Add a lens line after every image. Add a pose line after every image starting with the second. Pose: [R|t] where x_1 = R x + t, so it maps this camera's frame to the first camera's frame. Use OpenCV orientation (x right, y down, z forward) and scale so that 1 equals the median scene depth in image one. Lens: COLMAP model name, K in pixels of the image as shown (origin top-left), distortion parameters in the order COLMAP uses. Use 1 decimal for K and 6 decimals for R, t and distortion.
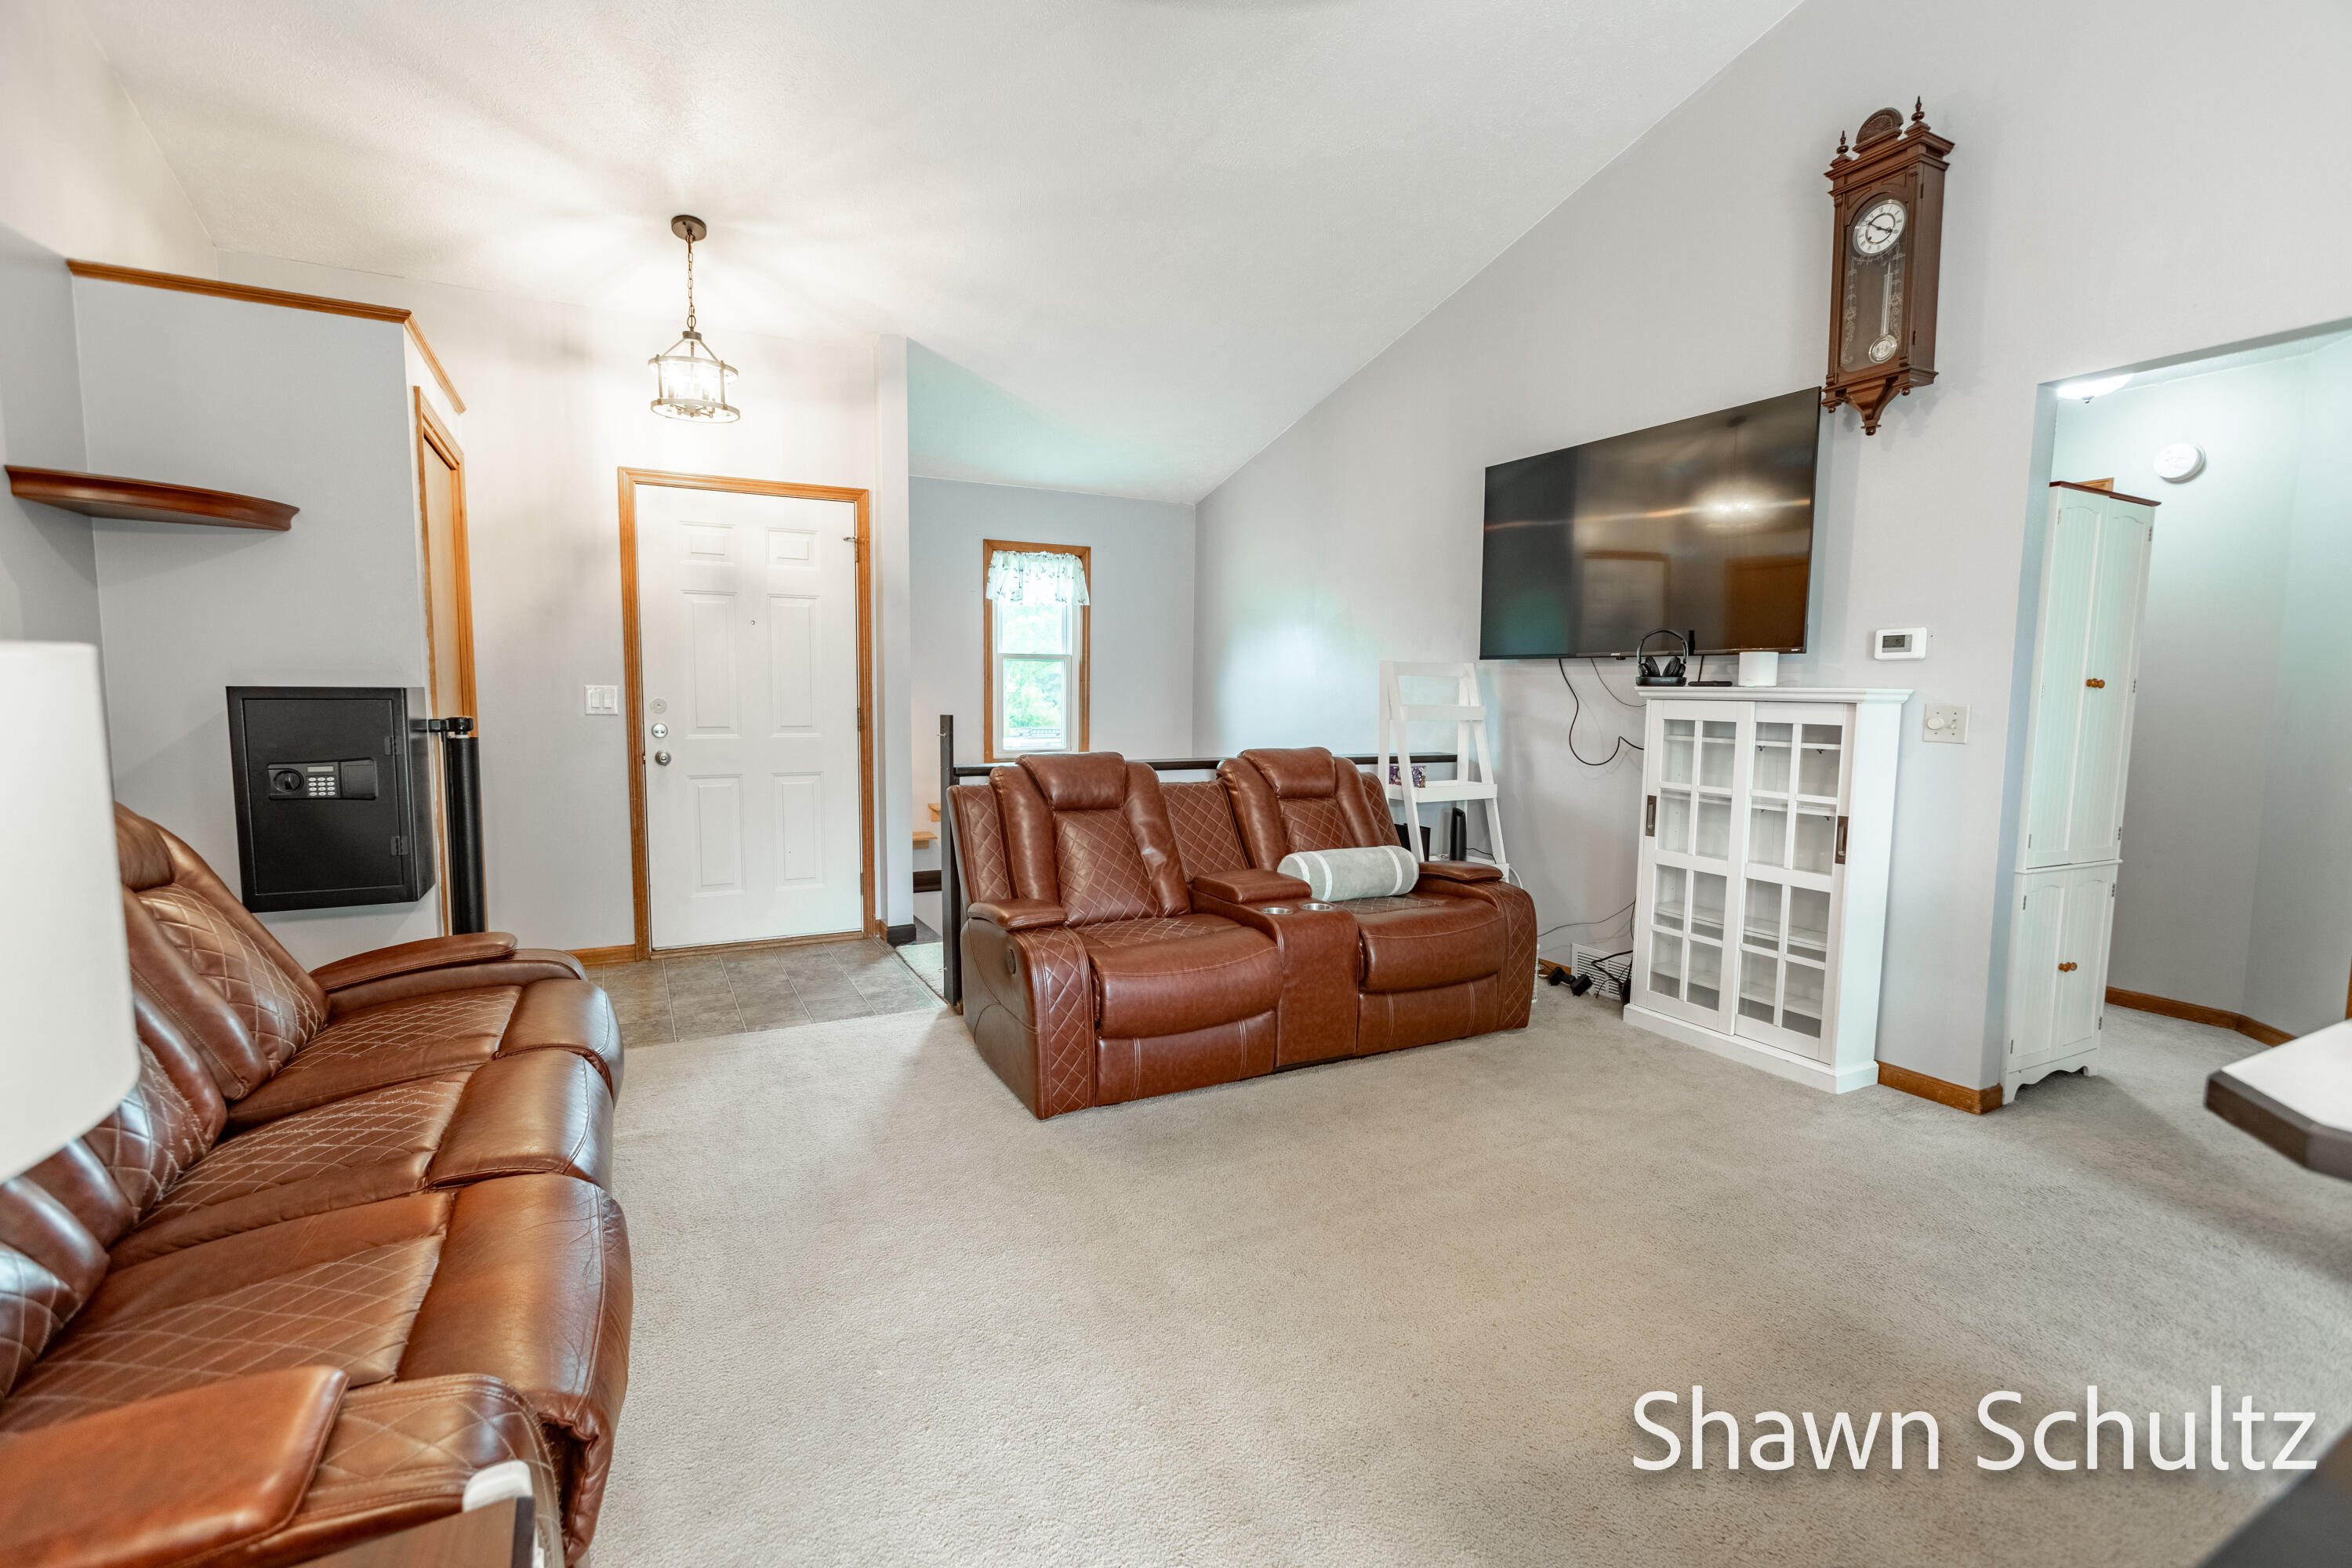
lens RADIAL K [[1051.2, 0, 1162.6], [0, 1051.2, 782.0], [0, 0, 1]] dist [-0.003351, 0.005955]
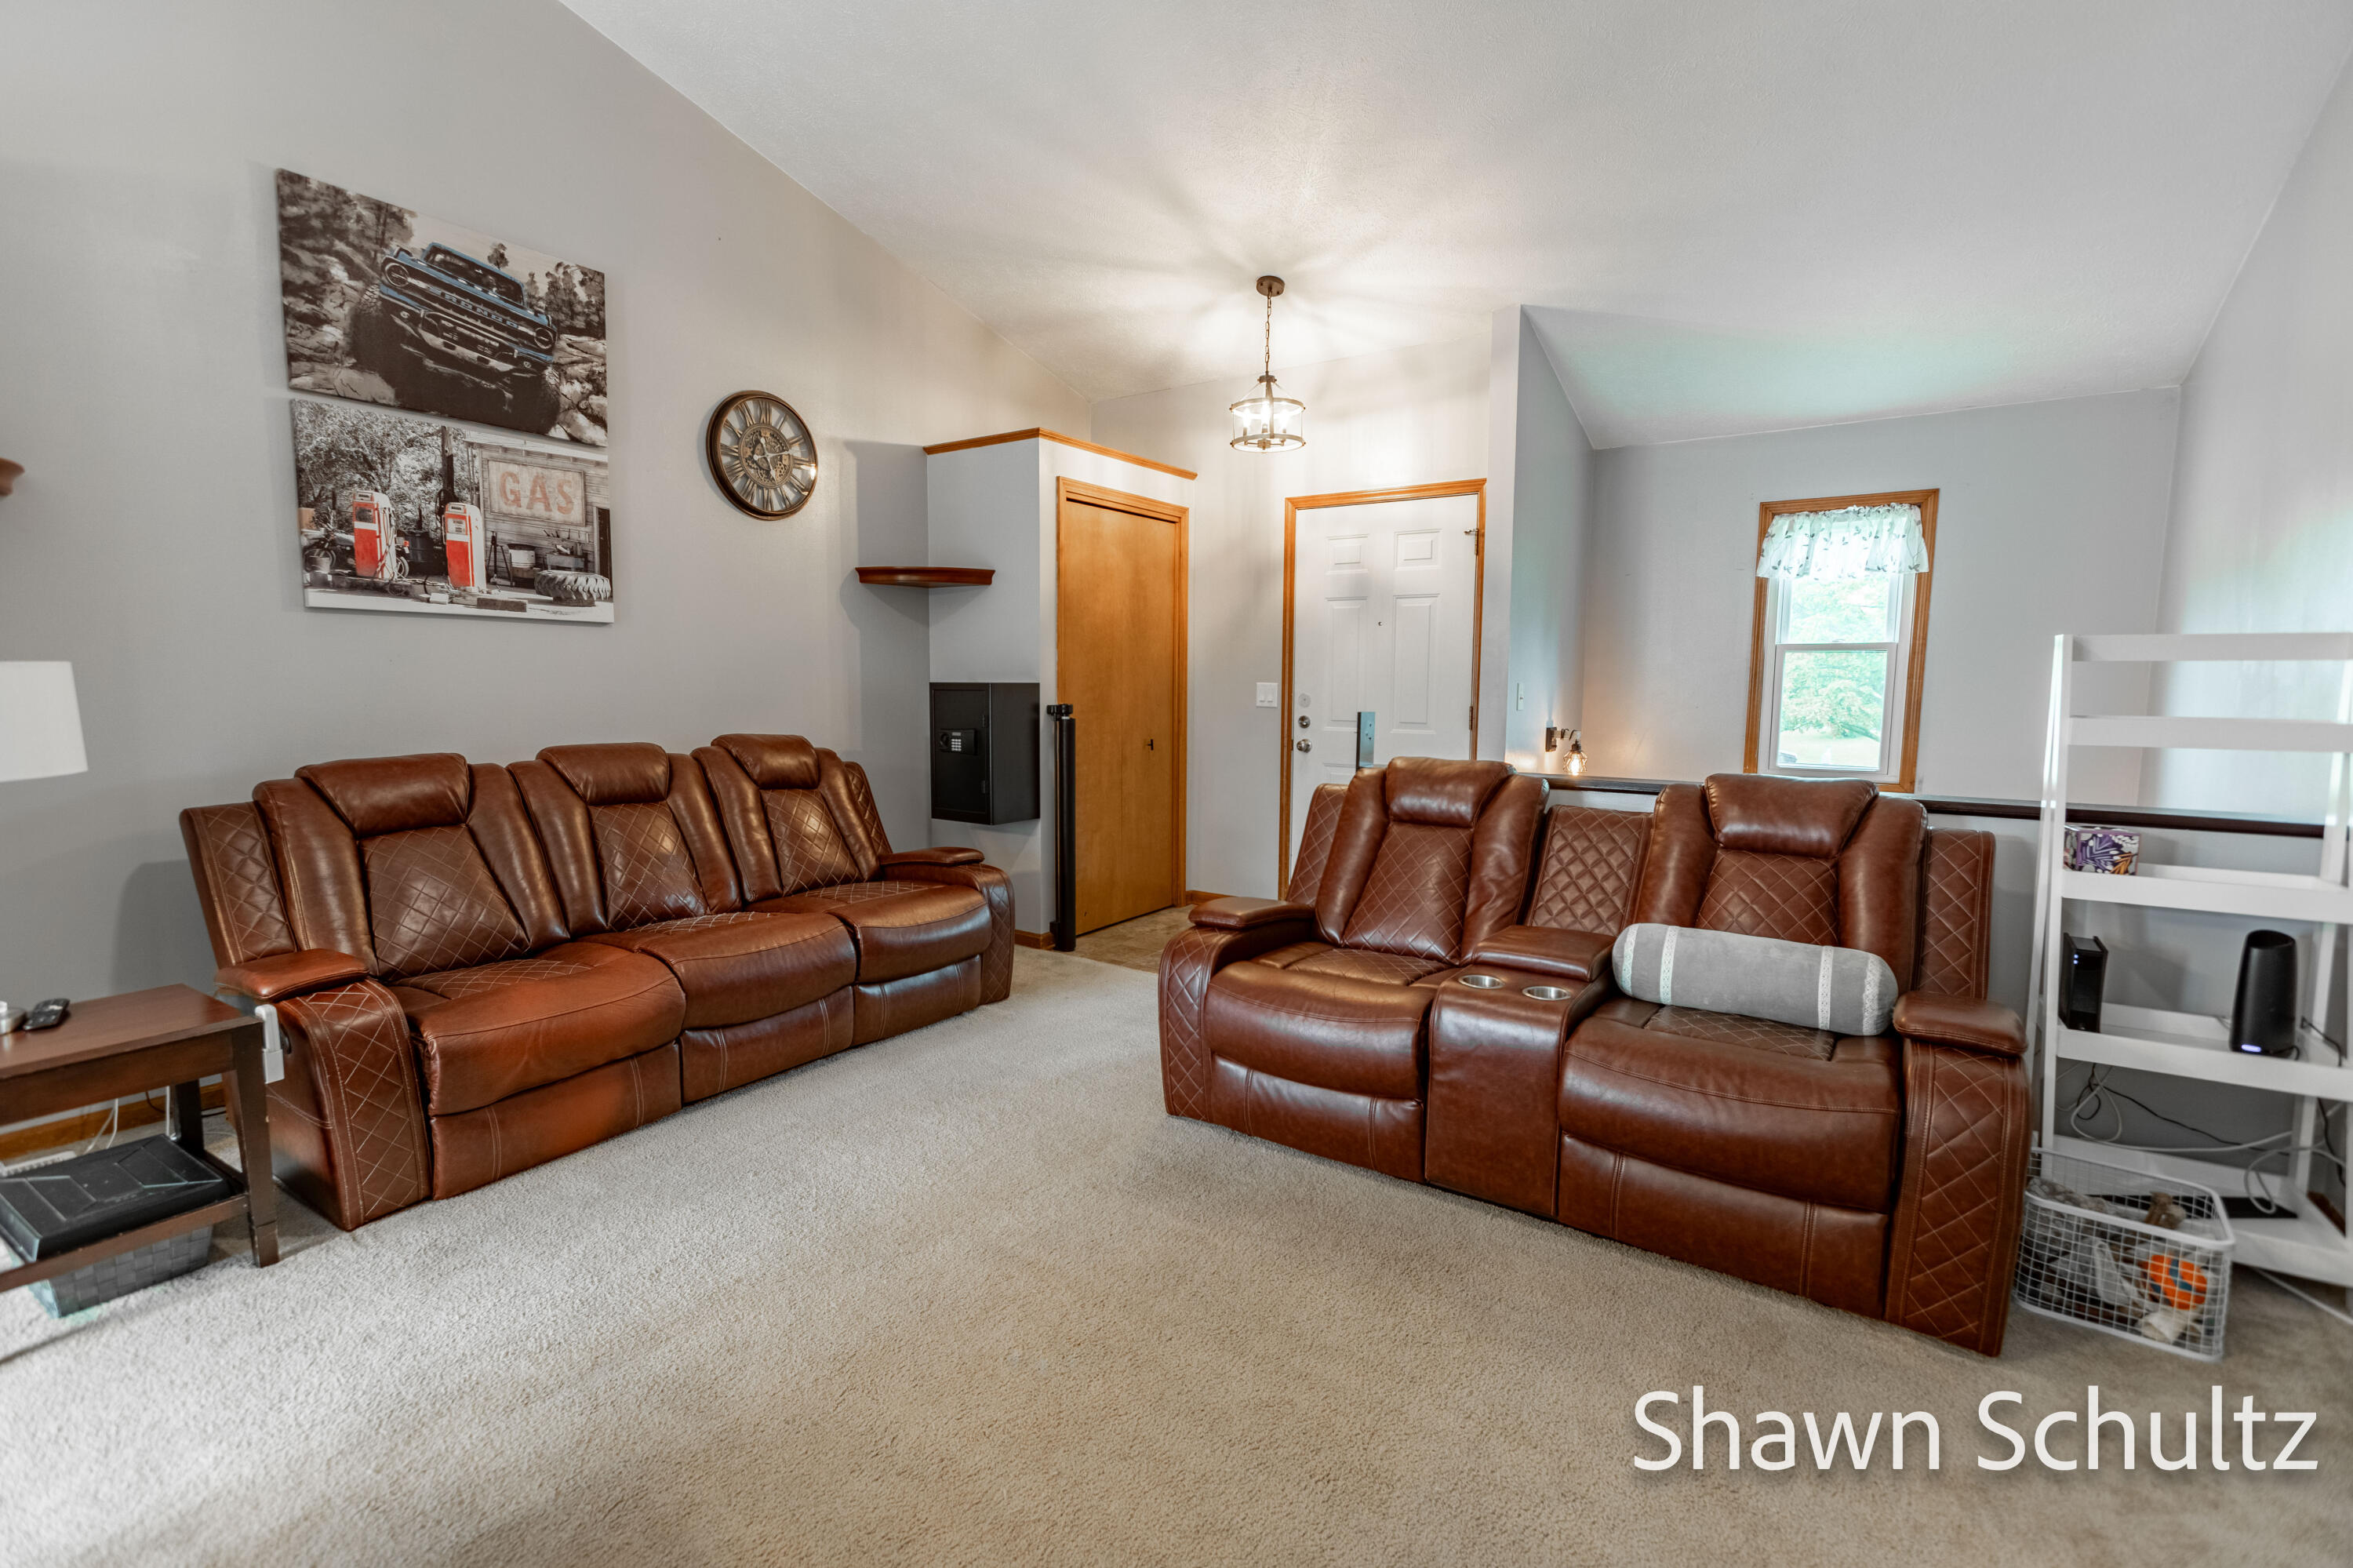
lens RADIAL K [[1051.7, 0, 1168.4], [0, 1051.7, 773.8], [0, 0, 1]] dist [-0.003351, 0.005955]
pose [[0.473847, 0.073871, -0.877503, 0.458398], [-0.084386, 0.995699, 0.038254, -0.023386], [0.876555, 0.055922, 0.478042, 0.315192]]
